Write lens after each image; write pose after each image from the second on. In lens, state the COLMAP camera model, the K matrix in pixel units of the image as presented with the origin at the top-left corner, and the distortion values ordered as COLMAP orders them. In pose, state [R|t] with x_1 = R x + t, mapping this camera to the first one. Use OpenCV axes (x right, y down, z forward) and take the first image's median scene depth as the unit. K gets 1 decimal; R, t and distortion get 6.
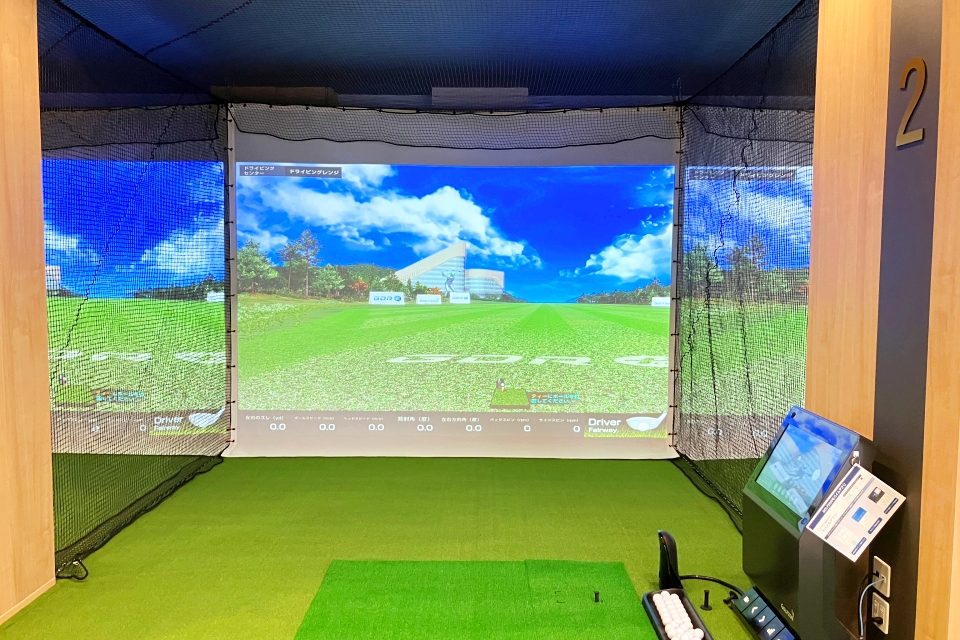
lens RADIAL K [[665.7, 0, 480.0], [0, 665.7, 320.0], [0, 0, 1]] dist [0.091438, -0.000380]
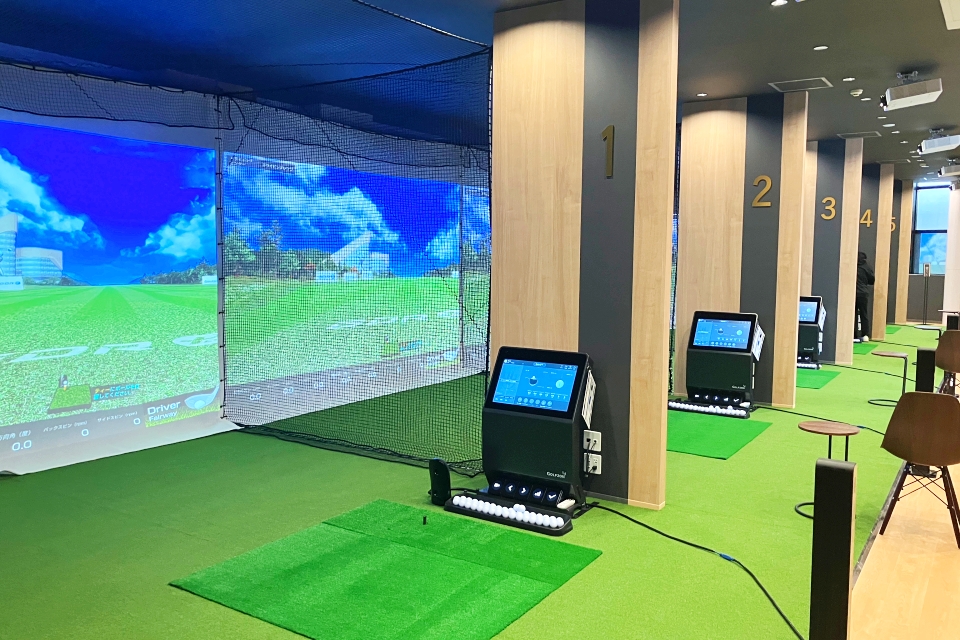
lens RADIAL K [[777.5, 0, 480.0], [0, 777.5, 320.0], [0, 0, 1]] dist [0.010327, 0.004002]
pose [[0.536024, -0.073274, 0.841017, -0.533659], [0.055745, 0.997124, 0.051346, -0.005042], [-0.842360, 0.019360, 0.538567, 0.004570]]
